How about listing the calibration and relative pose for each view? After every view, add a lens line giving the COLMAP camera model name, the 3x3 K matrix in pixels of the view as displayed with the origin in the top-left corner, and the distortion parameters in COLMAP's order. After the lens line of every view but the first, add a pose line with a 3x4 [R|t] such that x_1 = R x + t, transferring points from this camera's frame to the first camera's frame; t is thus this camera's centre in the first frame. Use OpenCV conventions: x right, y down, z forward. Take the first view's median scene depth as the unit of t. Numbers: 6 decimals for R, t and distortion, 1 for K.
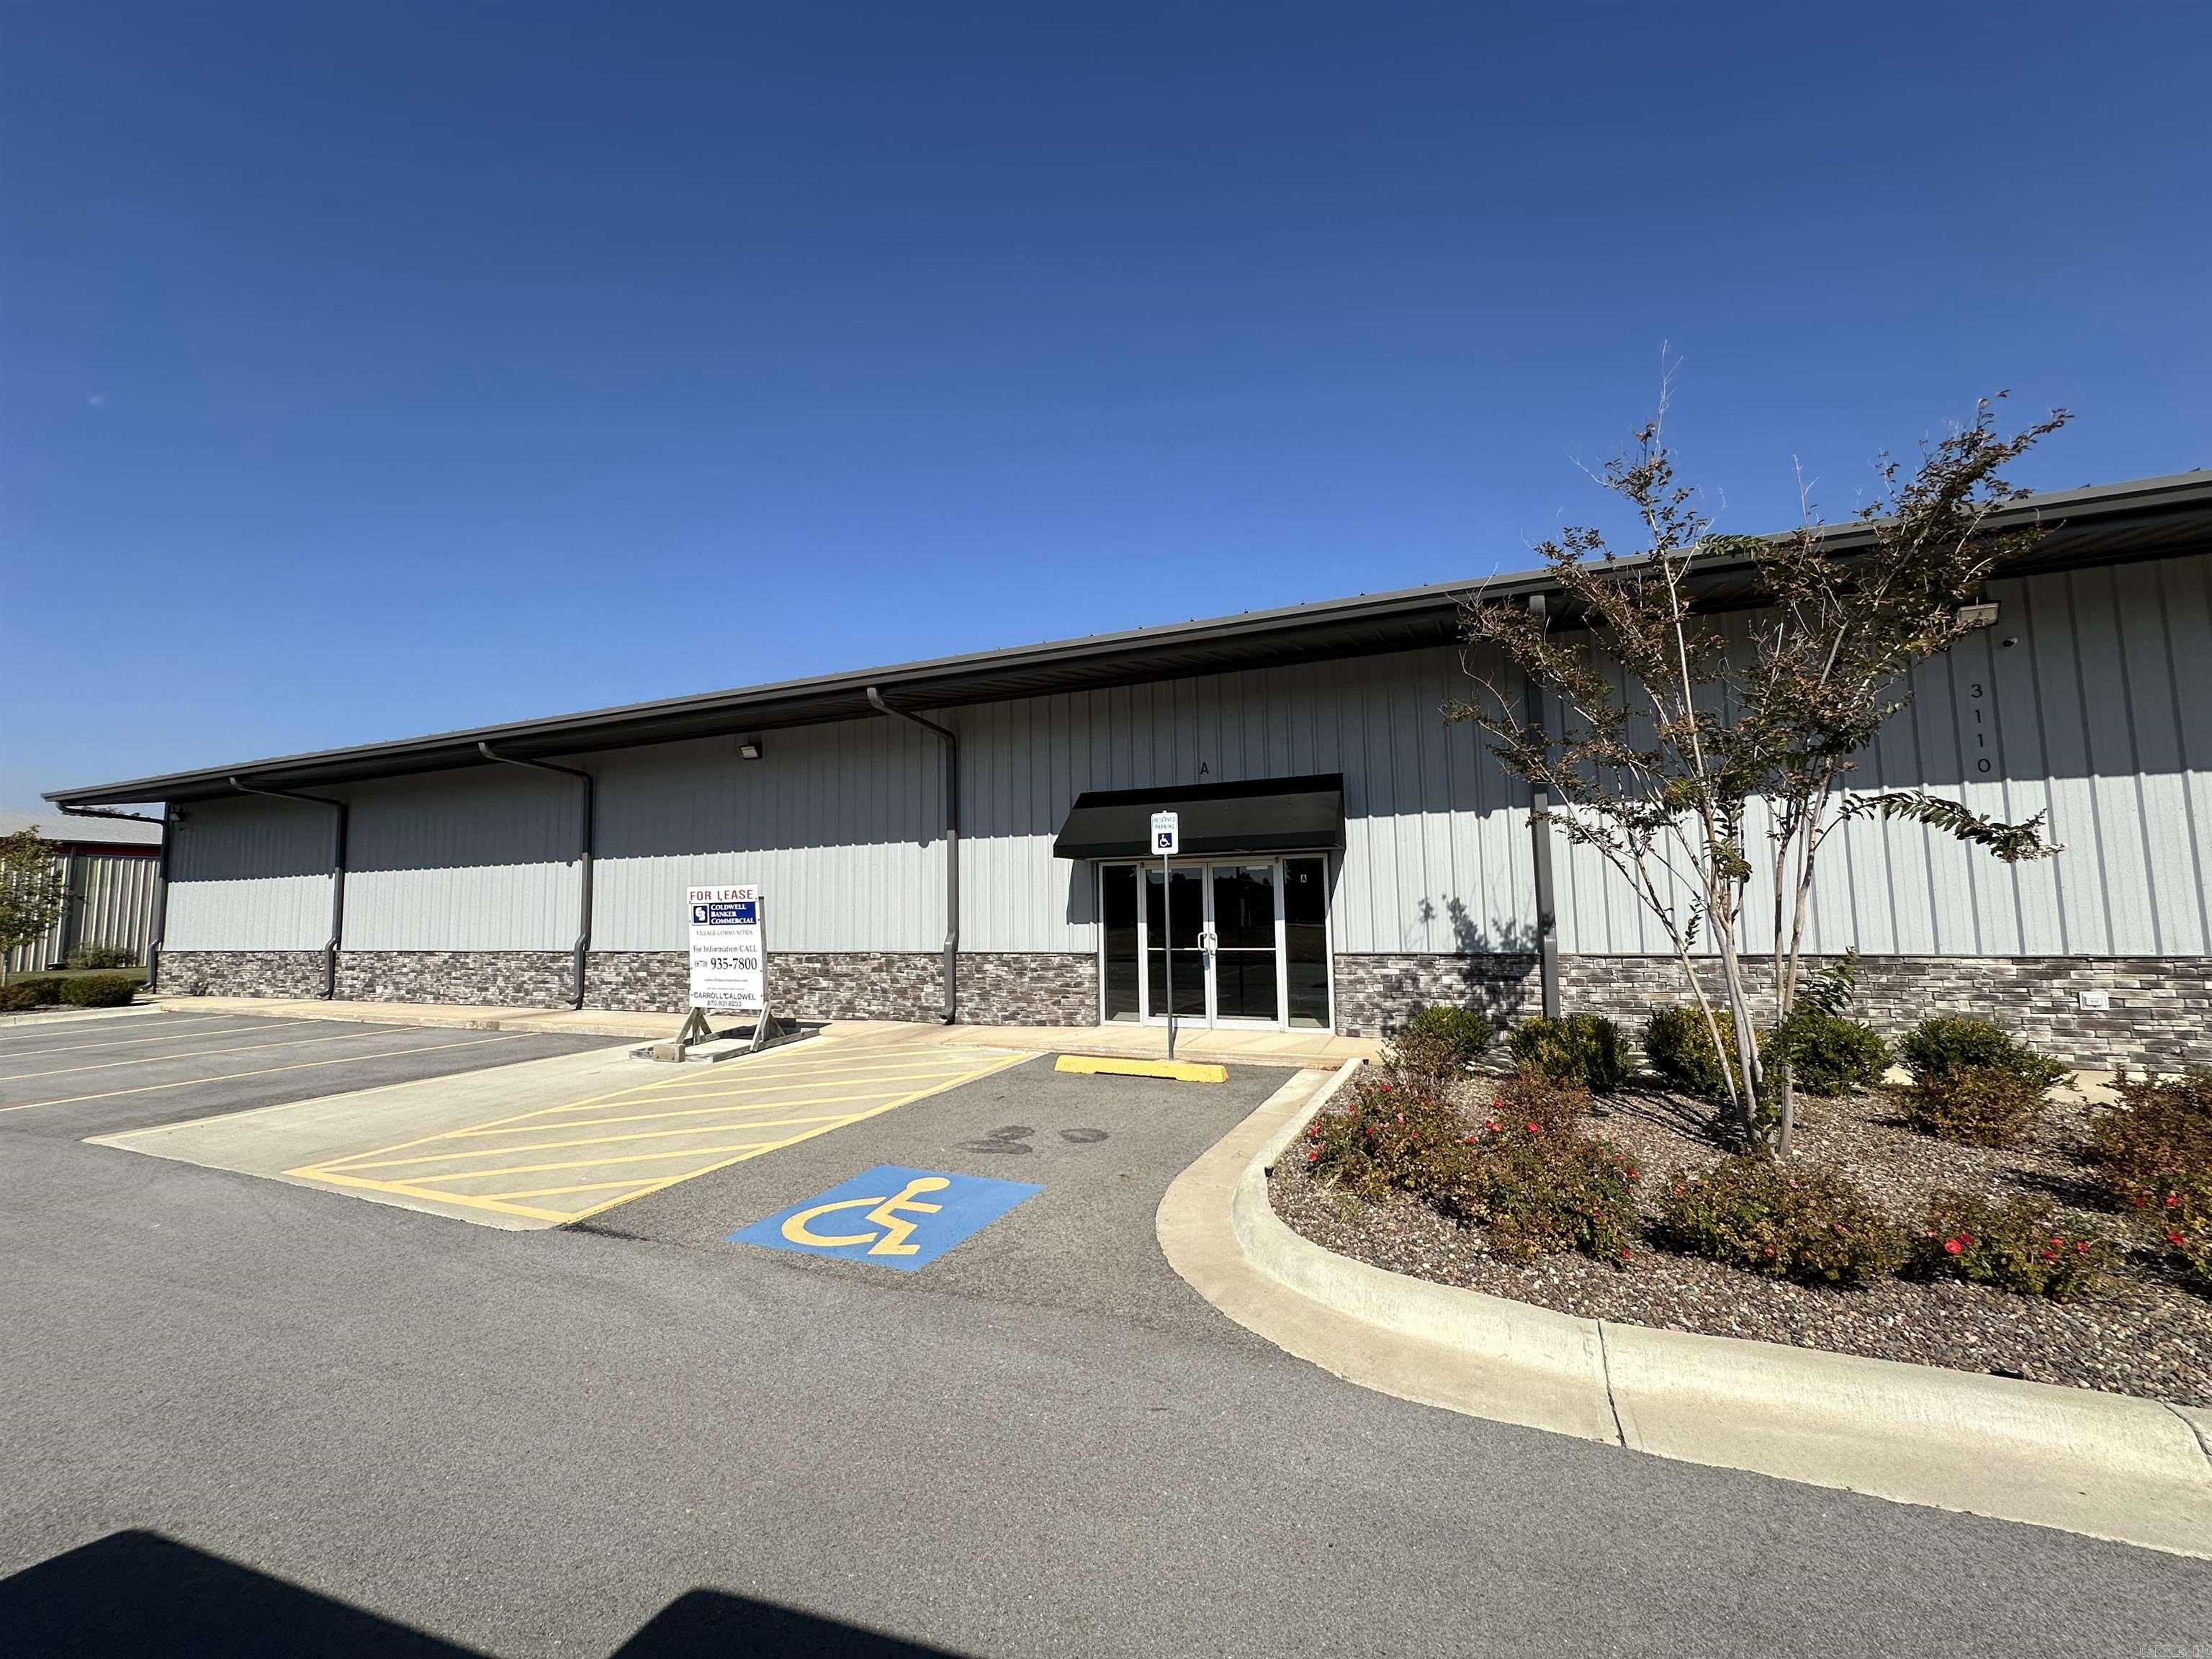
lens RADIAL K [[893.6, 0, 1108.0], [0, 893.6, 829.6], [0, 0, 1]] dist [0.003715, 0.000144]
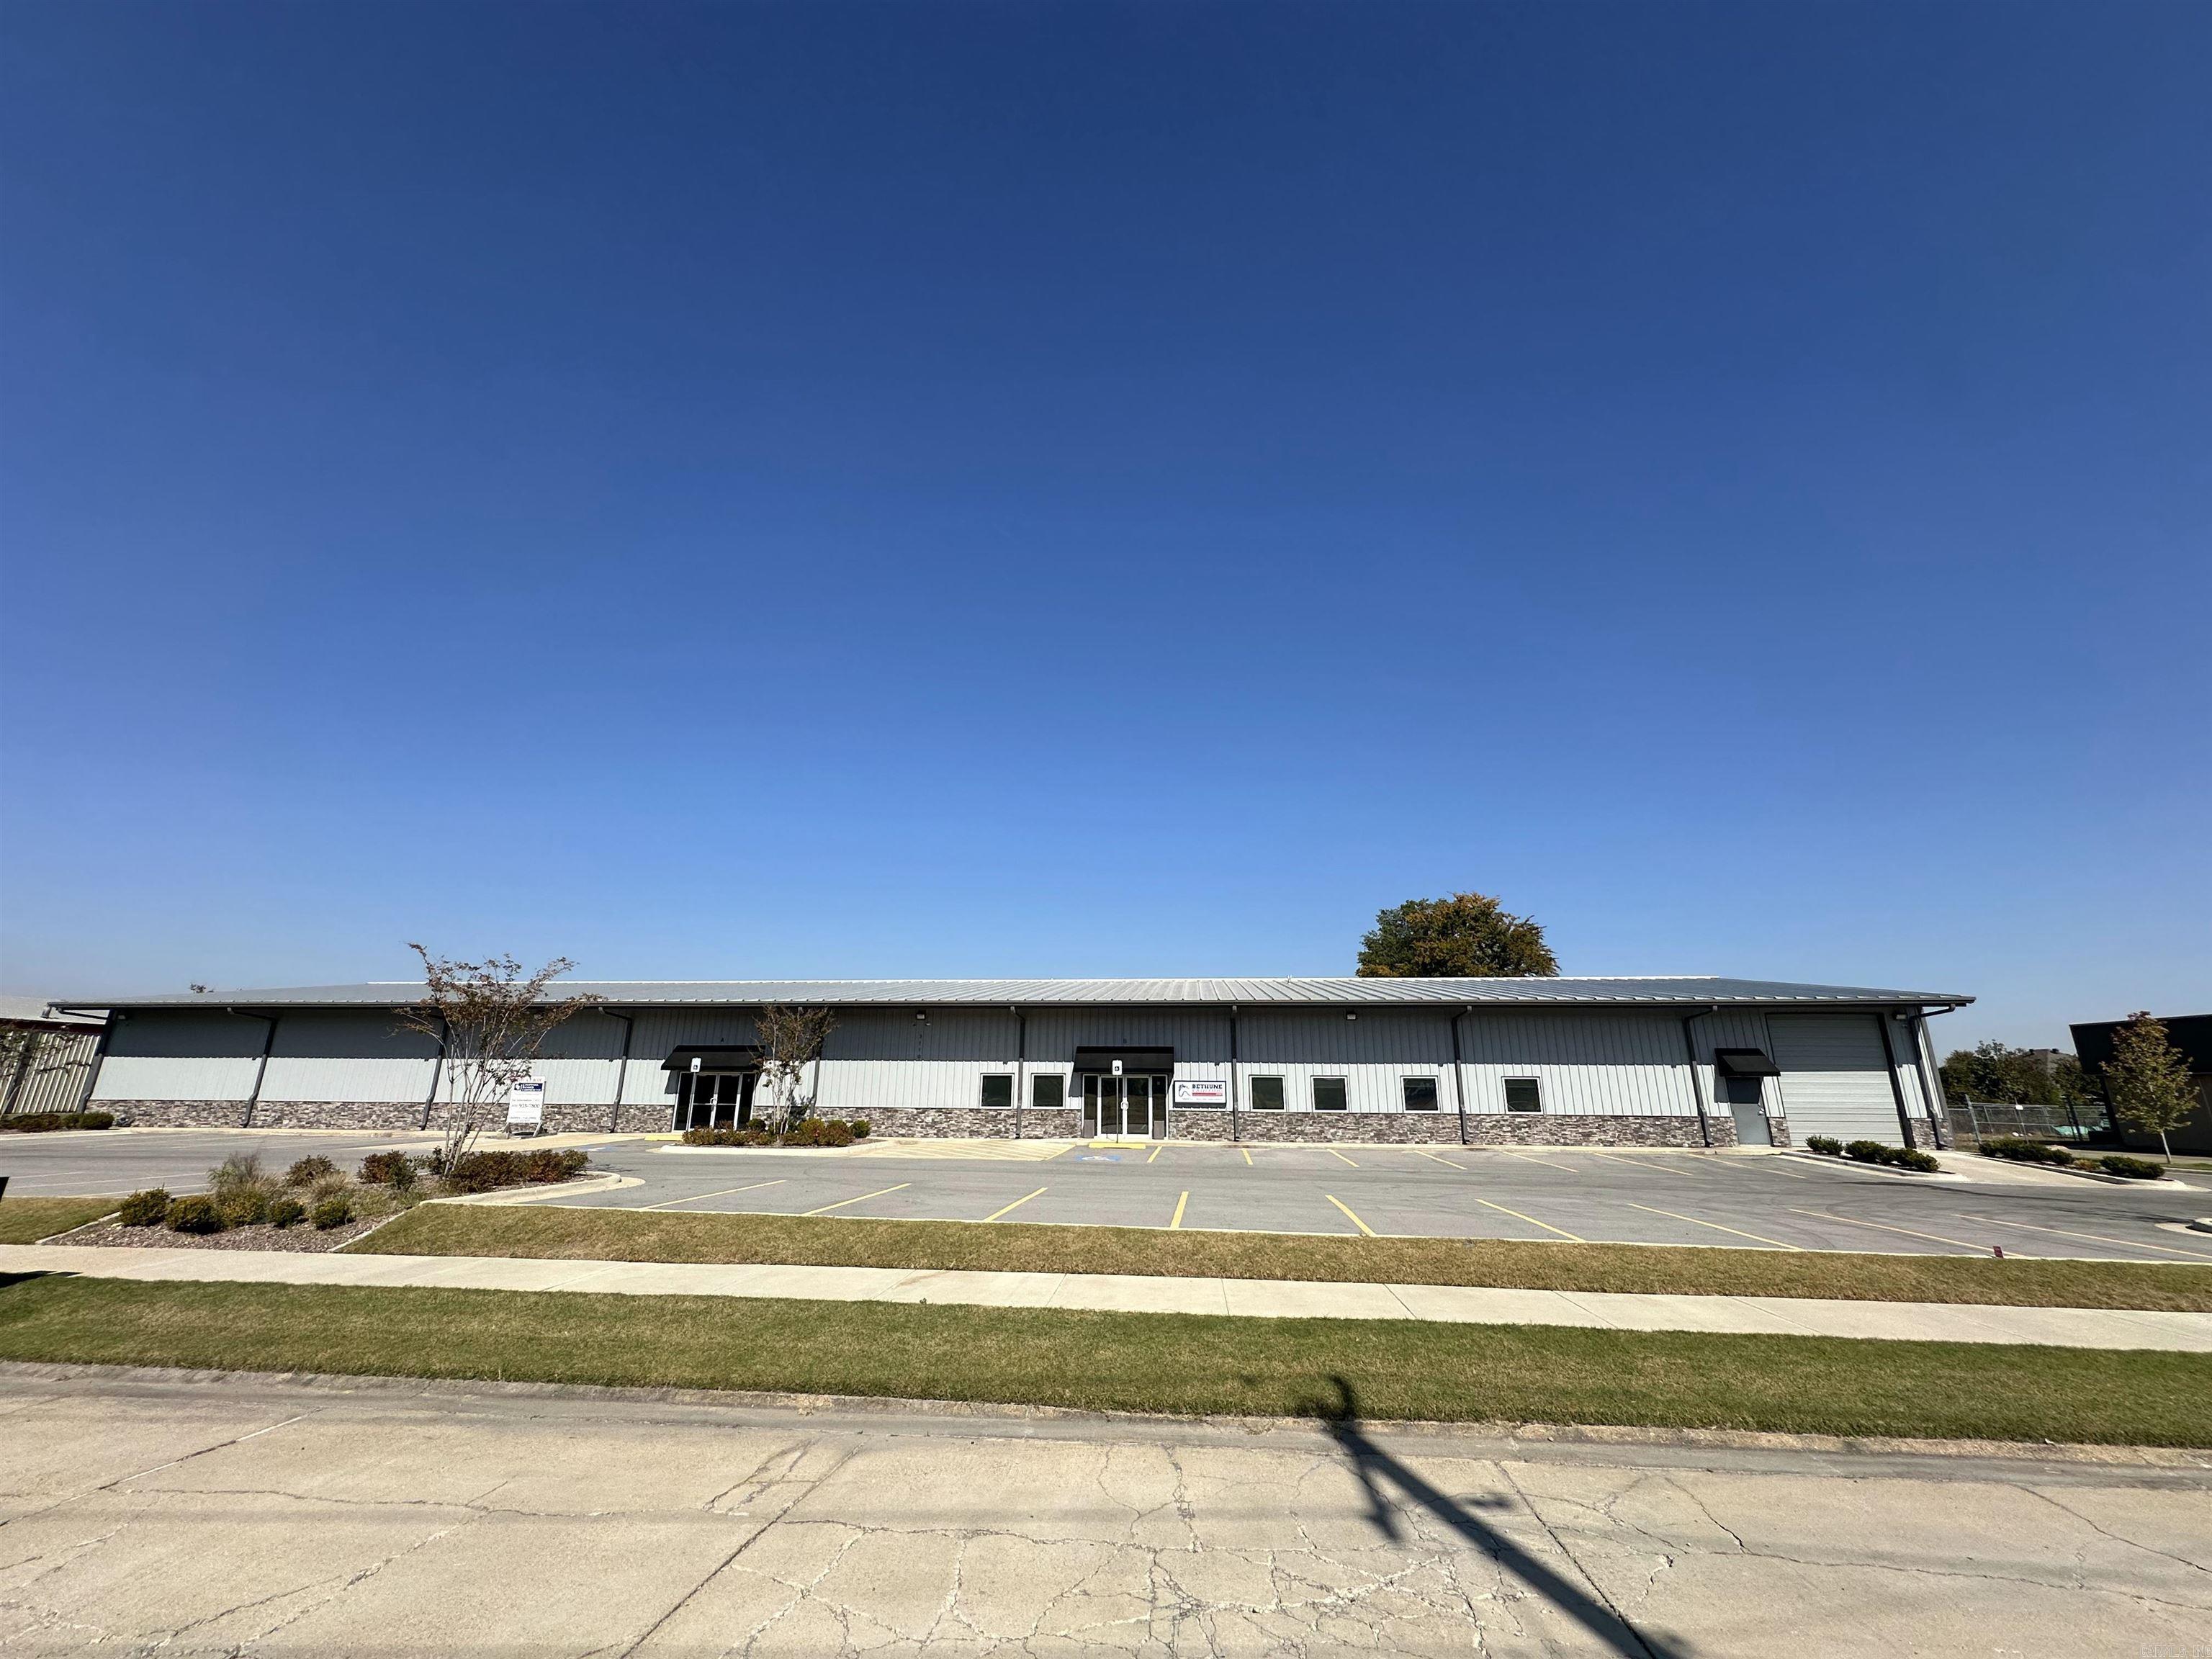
lens RADIAL K [[893.6, 0, 1106.3], [0, 893.6, 833.3], [0, 0, 1]] dist [0.003715, 0.000144]
pose [[0.957516, 0.103784, 0.269059, 0.418914], [-0.051365, 0.979456, -0.195008, -0.207845], [-0.283770, 0.172903, 0.943175, -2.060442]]
